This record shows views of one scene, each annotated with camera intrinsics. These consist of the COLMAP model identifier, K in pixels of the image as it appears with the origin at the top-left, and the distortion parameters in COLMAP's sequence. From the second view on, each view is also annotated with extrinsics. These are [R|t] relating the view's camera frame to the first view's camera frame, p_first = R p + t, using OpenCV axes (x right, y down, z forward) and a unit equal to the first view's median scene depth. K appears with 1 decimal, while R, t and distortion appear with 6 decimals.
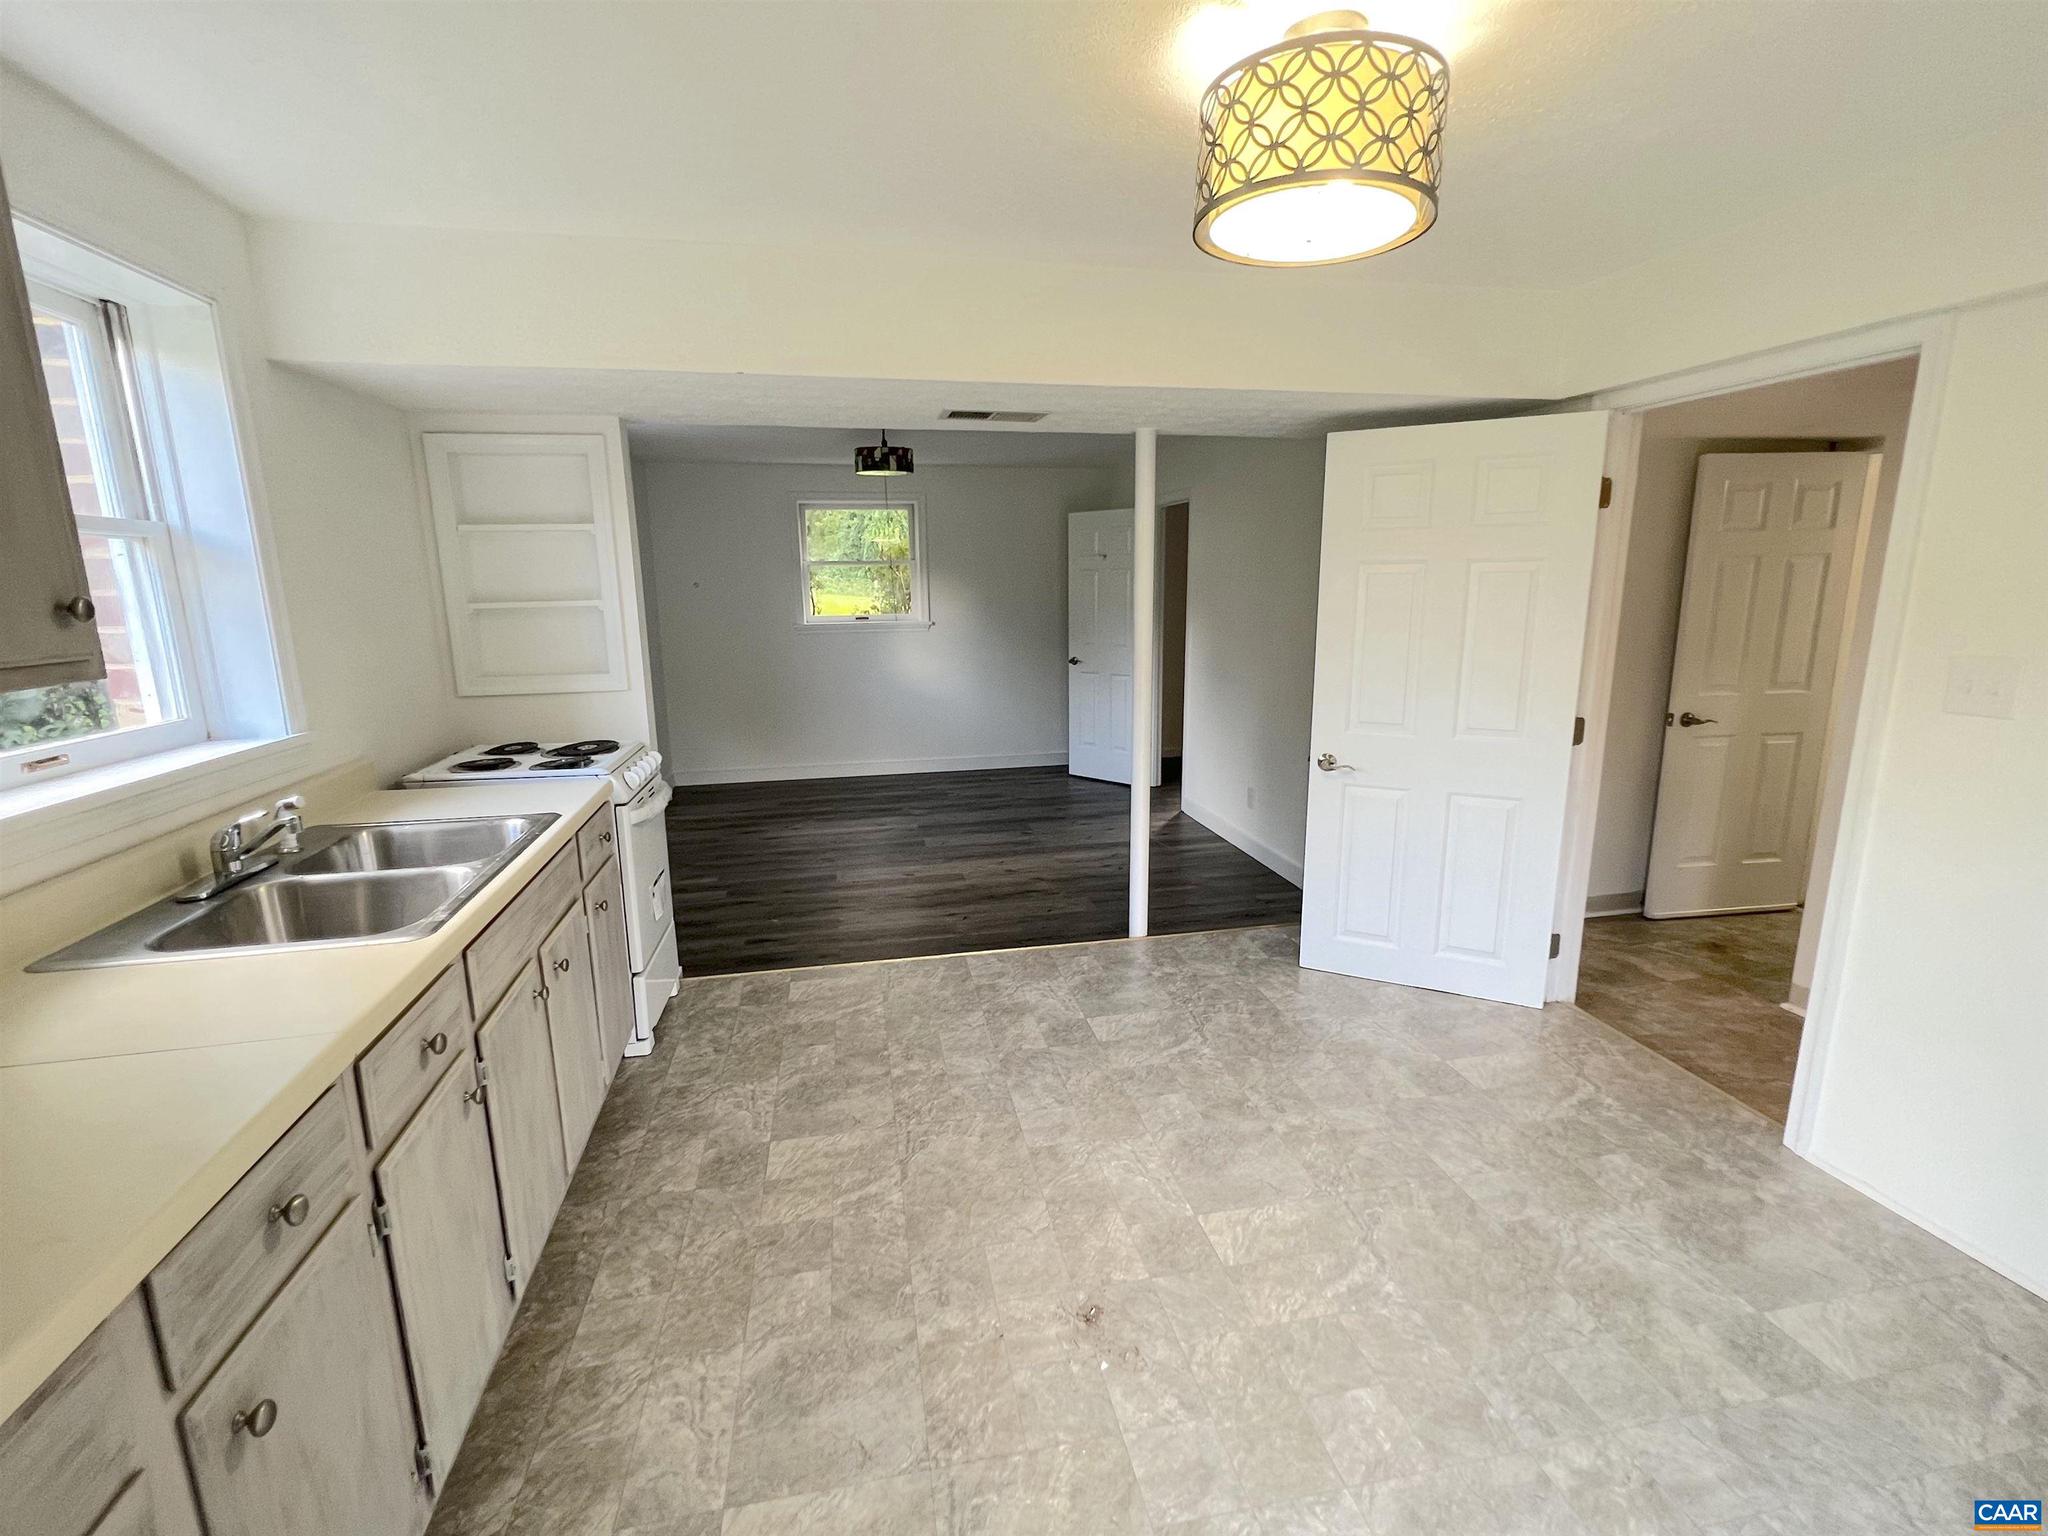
lens RADIAL K [[927.6, 0, 1024.0], [0, 927.6, 768.0], [0, 0, 1]] dist [-0.001568, 0.000100]
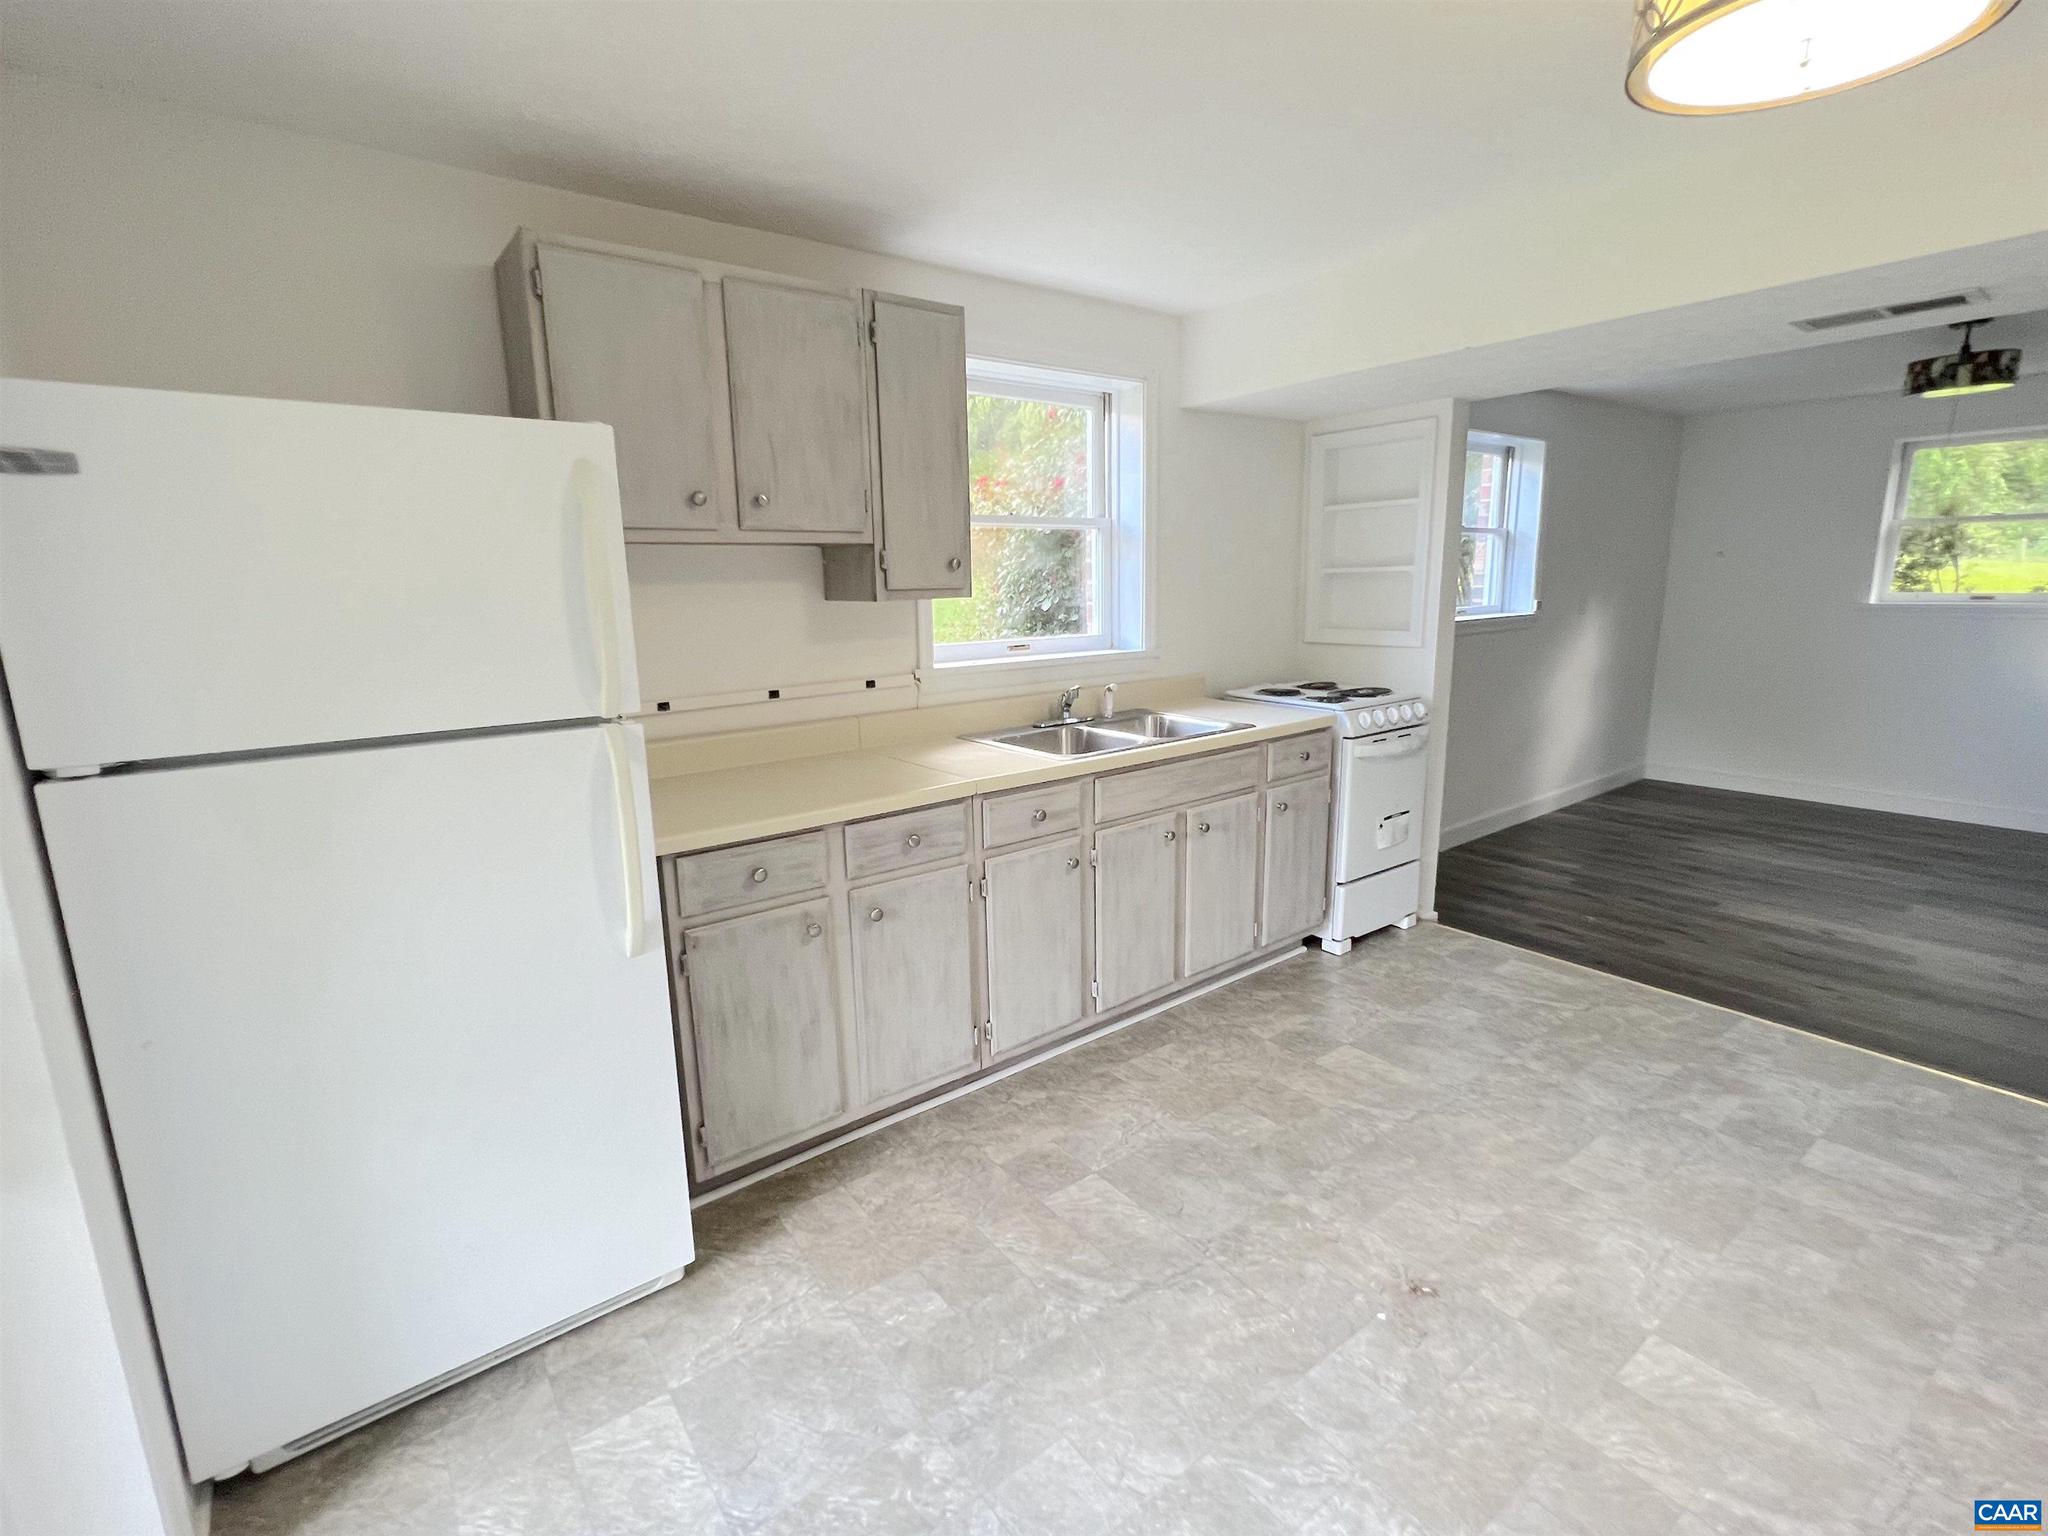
lens RADIAL K [[911.1, 0, 963.8], [0, 911.1, 758.0], [0, 0, 1]] dist [-0.000680, -0.000335]
pose [[0.402448, 0.182749, -0.897016, 0.492839], [-0.166967, 0.978089, 0.124356, 0.002563], [0.900087, 0.099725, 0.424143, 0.079495]]
